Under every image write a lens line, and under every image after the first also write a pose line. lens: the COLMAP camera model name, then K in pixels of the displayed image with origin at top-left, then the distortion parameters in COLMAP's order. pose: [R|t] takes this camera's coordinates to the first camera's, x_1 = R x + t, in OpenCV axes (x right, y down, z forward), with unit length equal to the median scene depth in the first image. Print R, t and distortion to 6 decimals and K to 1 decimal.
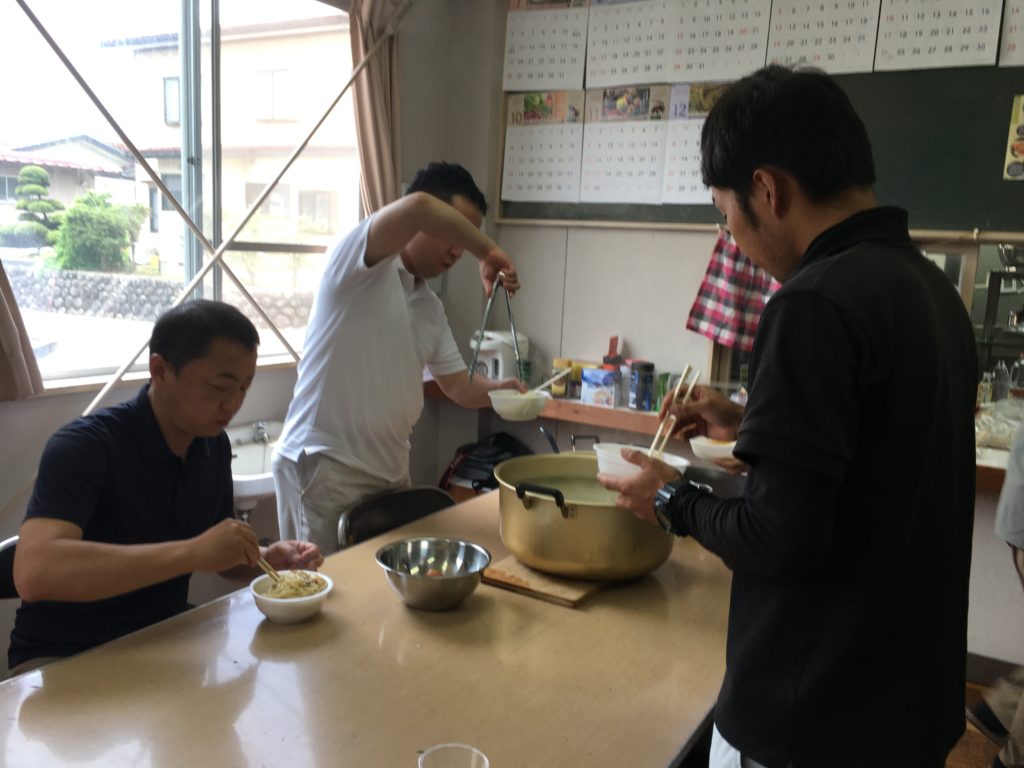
lens RADIAL K [[866.5, 0, 511.8], [0, 866.5, 384.9], [0, 0, 1]] dist [0.054880, -0.002463]
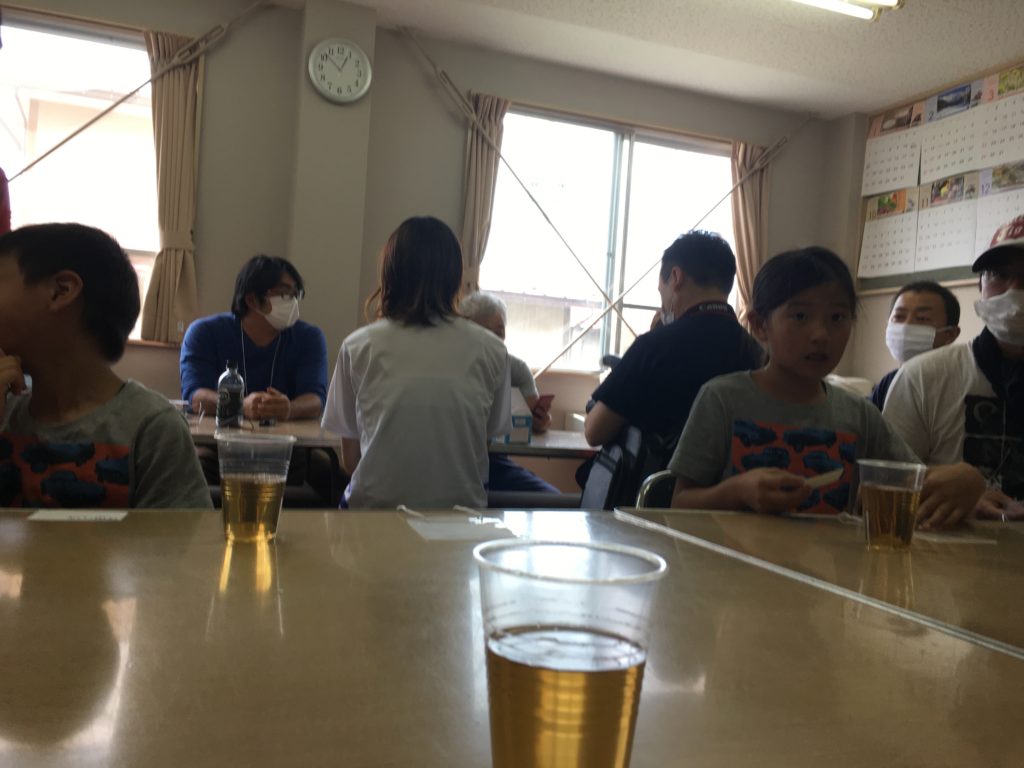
lens RADIAL K [[866.5, 0, 511.4], [0, 866.5, 384.3], [0, 0, 1]] dist [0.054880, -0.002463]
pose [[0.803642, 0.015621, -0.594908, 0.373506], [-0.135627, 0.978156, -0.157530, 0.230141], [0.579452, 0.207284, 0.788206, -0.302066]]
